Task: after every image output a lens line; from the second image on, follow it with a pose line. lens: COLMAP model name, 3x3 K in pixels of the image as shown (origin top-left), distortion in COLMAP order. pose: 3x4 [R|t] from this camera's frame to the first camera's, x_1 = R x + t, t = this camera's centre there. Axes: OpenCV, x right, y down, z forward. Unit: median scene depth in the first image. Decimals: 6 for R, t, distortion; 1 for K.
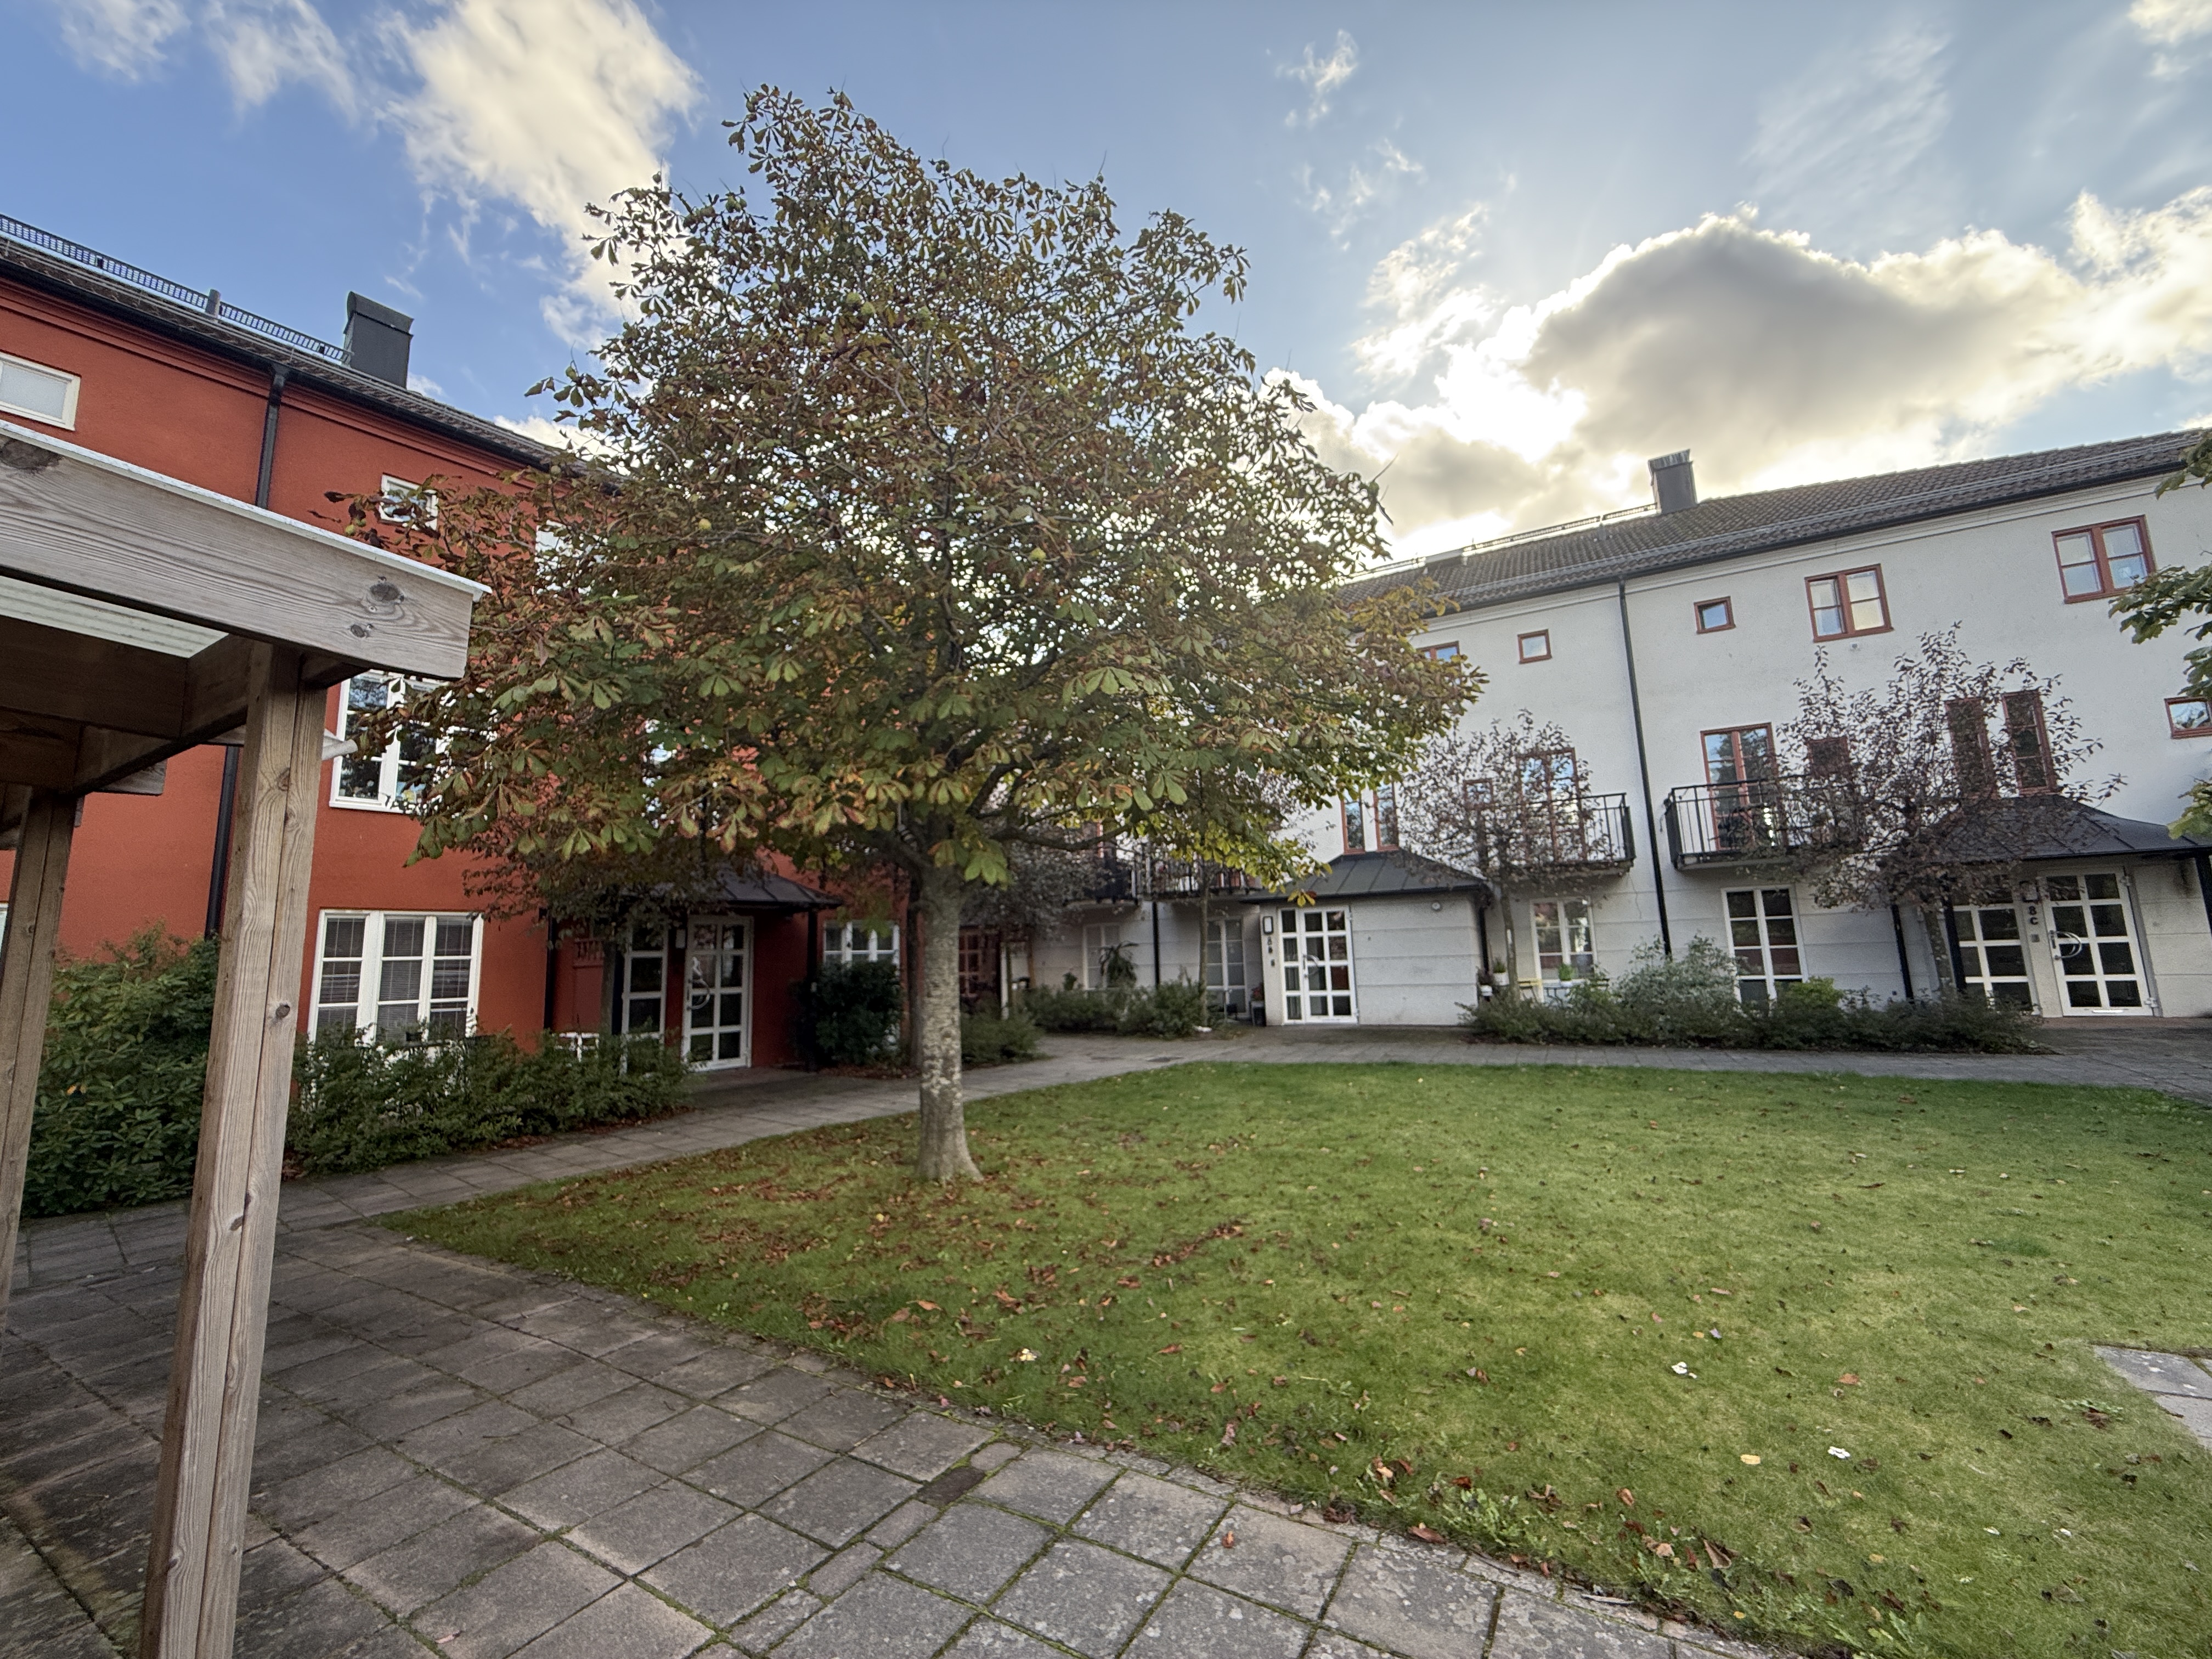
lens RADIAL K [[879.7, 0, 1103.7], [0, 879.7, 823.6], [0, 0, 1]] dist [-0.001656, -0.000212]
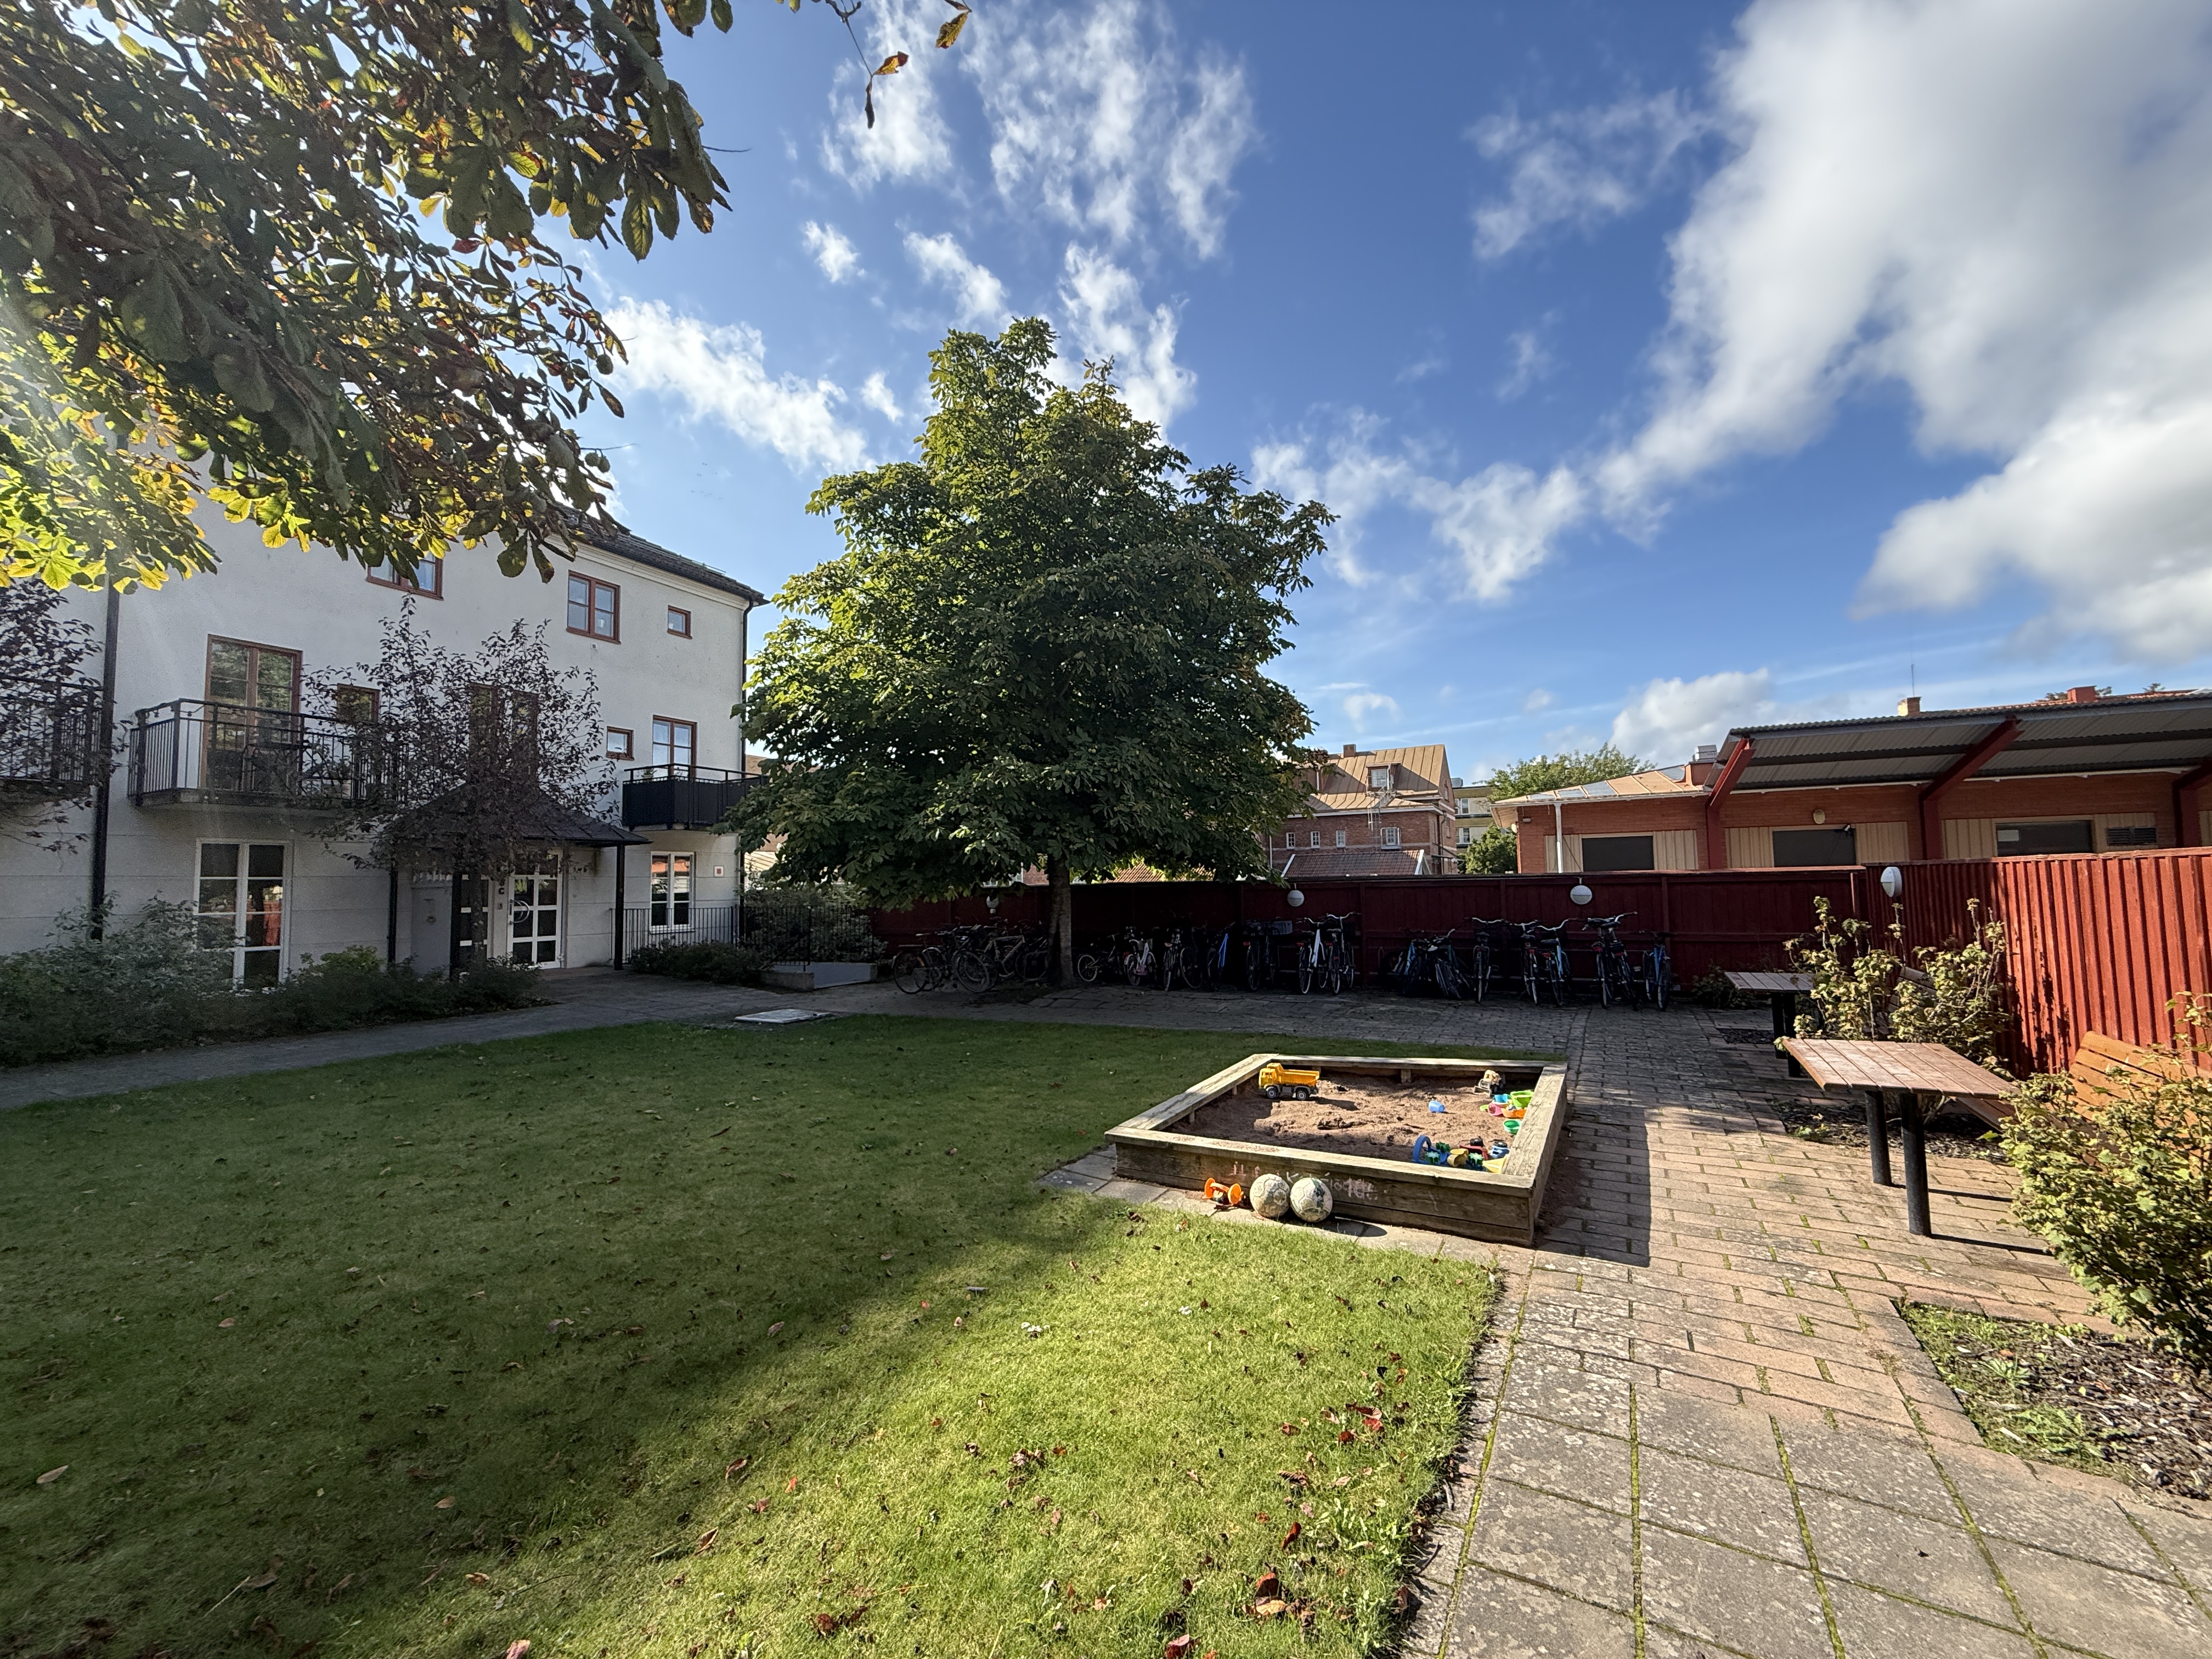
lens RADIAL K [[879.7, 0, 1100.7], [0, 879.7, 826.2], [0, 0, 1]] dist [-0.001656, -0.000212]
pose [[-0.005545, 0.100641, 0.994907, -0.091239], [-0.137943, 0.985334, -0.100441, 0.036242], [-0.990425, -0.137798, 0.008419, 0.236305]]
